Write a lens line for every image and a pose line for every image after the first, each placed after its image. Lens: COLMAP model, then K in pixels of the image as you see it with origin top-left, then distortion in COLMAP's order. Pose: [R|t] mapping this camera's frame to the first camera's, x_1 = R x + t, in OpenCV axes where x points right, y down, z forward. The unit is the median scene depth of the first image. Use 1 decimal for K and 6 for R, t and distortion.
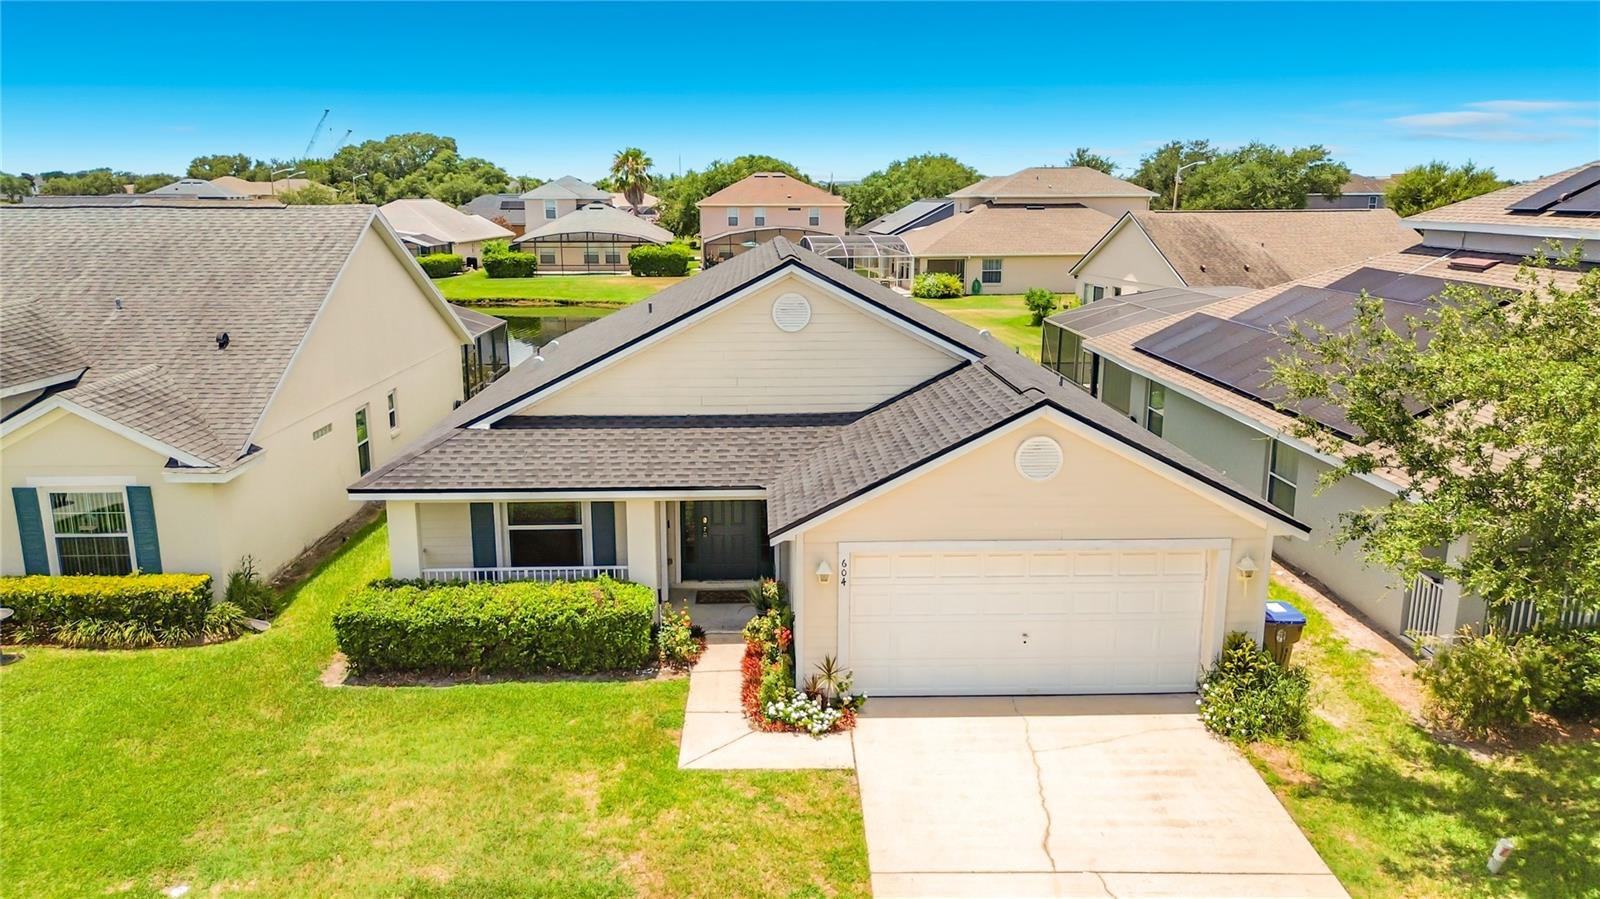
lens RADIAL K [[1146.4, 0, 795.4], [0, 1146.4, 446.8], [0, 0, 1]] dist [0.073809, -0.117208]
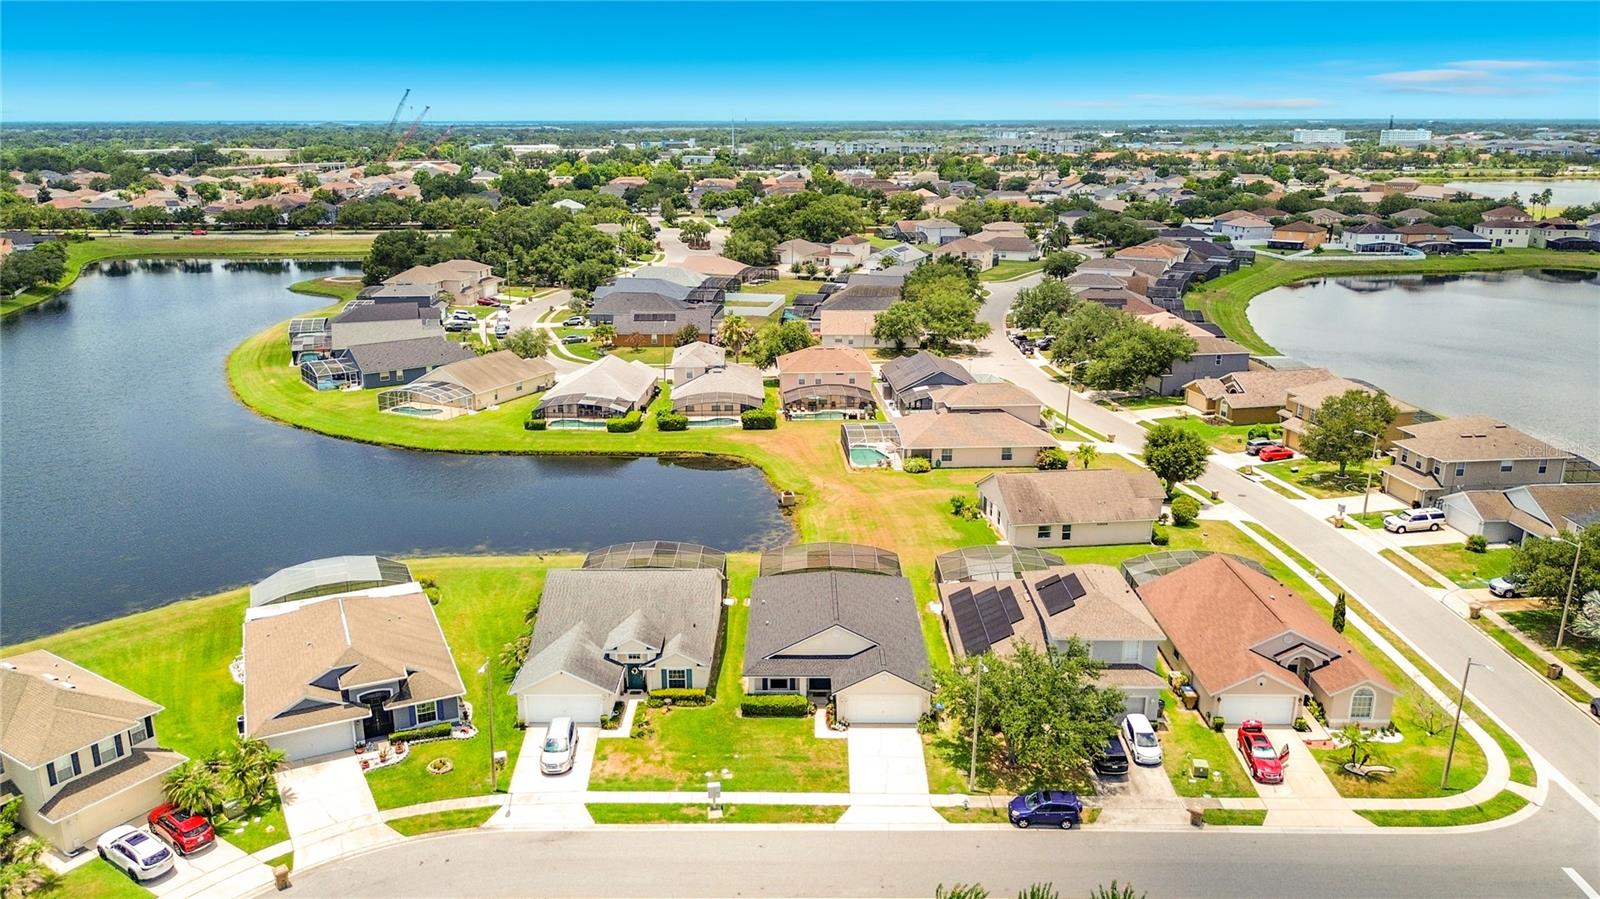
lens RADIAL K [[1146.4, 0, 795.4], [0, 1146.4, 446.8], [0, 0, 1]] dist [0.073809, -0.117208]
pose [[0.999188, 0.011224, -0.038690, 0.001011], [-0.009022, 0.998355, 0.056622, -1.183239], [0.039261, -0.056227, 0.997646, -3.681660]]
